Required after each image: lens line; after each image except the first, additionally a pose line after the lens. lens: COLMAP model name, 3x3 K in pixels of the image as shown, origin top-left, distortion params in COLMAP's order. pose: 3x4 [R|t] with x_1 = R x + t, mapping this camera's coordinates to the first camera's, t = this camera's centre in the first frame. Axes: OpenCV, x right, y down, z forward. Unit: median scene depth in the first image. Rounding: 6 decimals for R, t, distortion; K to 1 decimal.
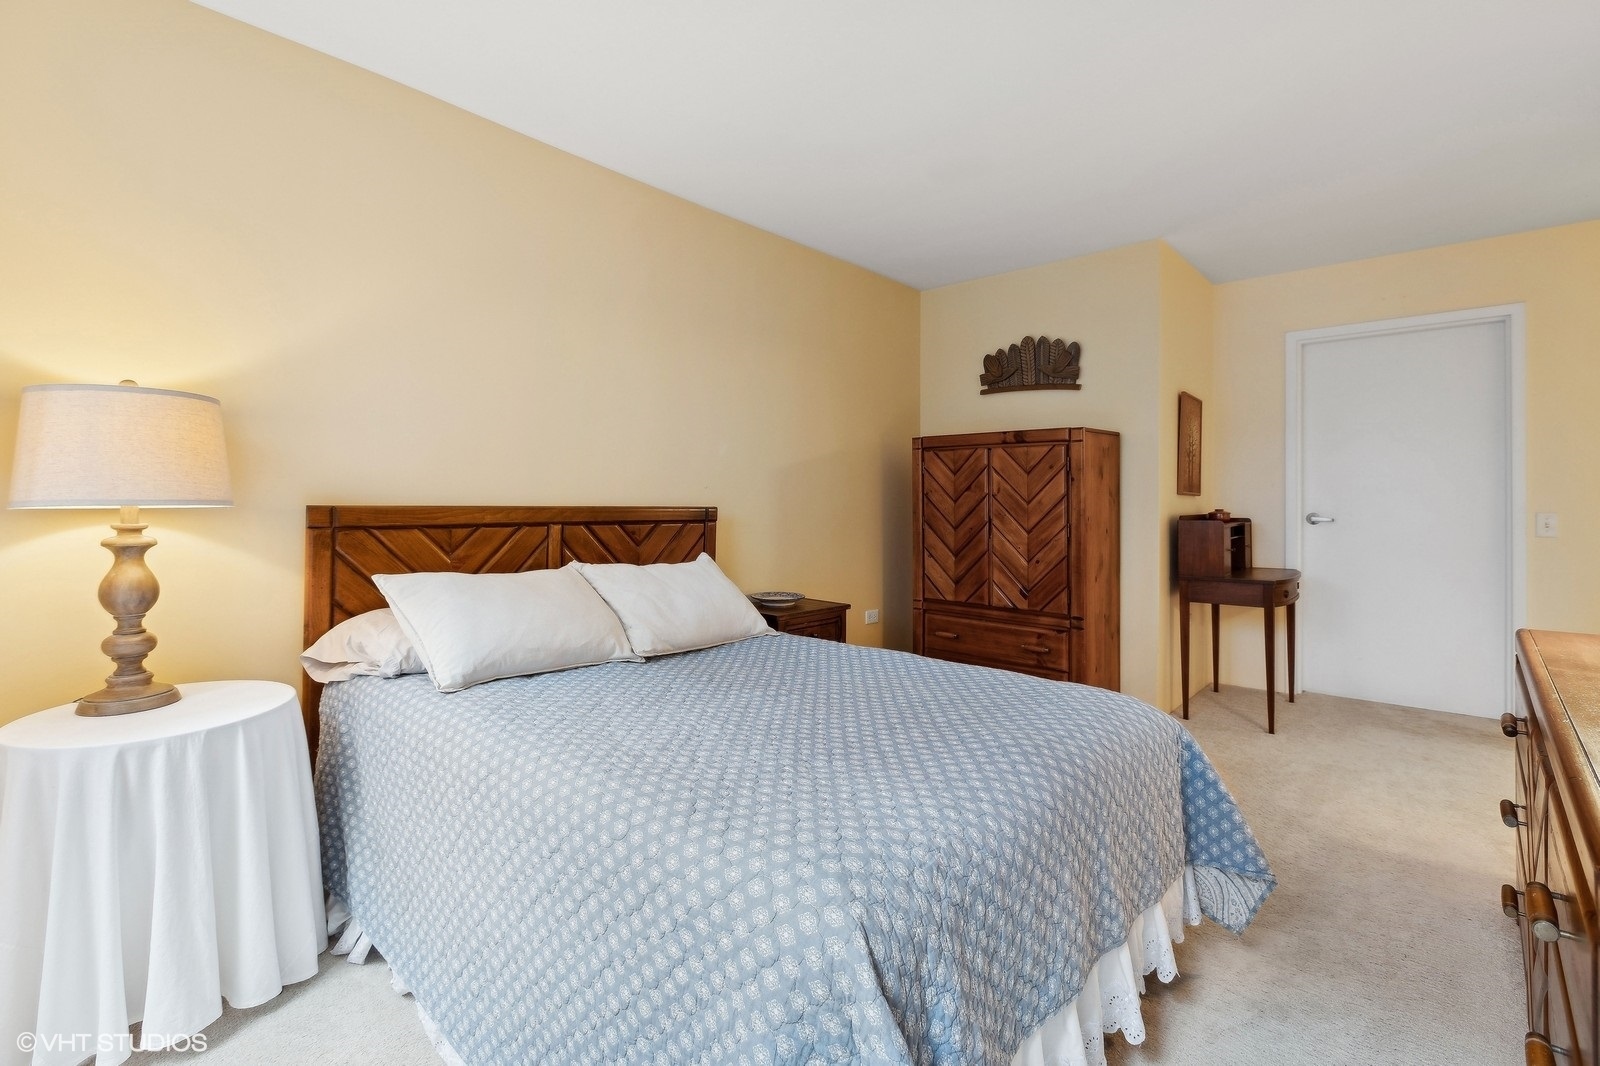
lens RADIAL K [[716.5, 0, 780.0], [0, 716.5, 499.8], [0, 0, 1]] dist [0.002701, -0.000673]
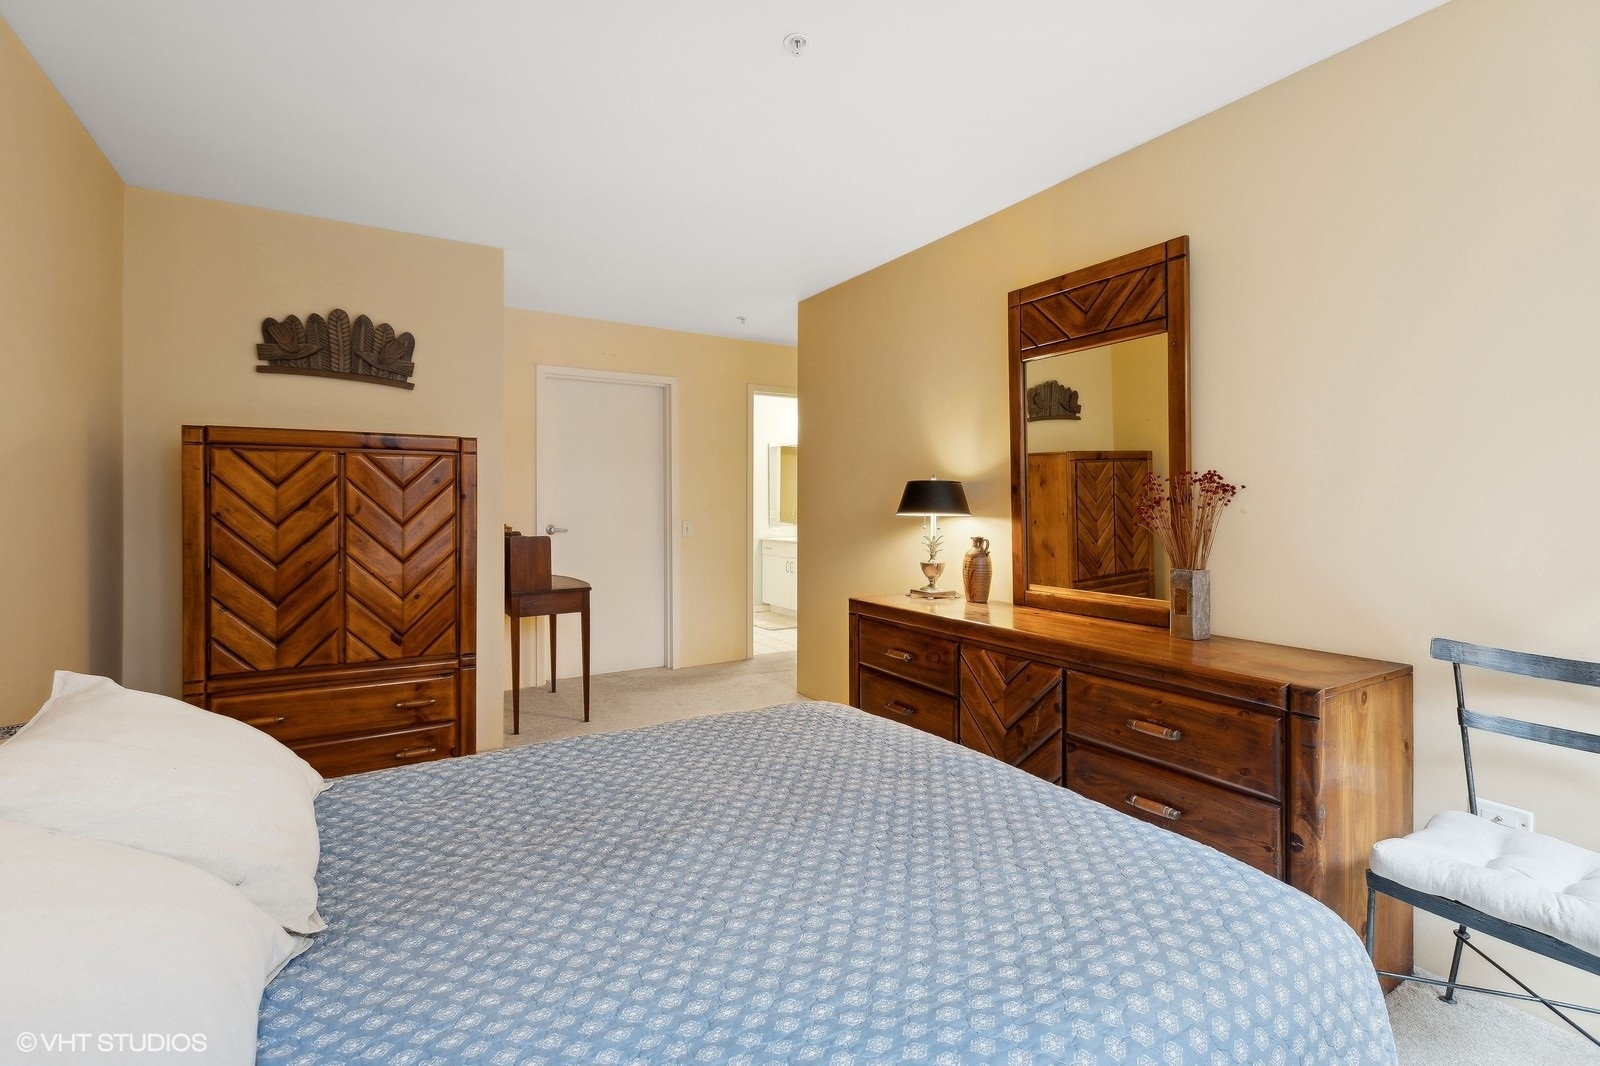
lens RADIAL K [[716.5, 0, 799.2], [0, 716.5, 505.3], [0, 0, 1]] dist [0.002701, -0.000673]
pose [[0.295438, -0.004137, 0.955353, -0.275297], [0.001953, 0.999991, 0.003726, -0.018680], [-0.955360, 0.000765, 0.295444, 0.319330]]
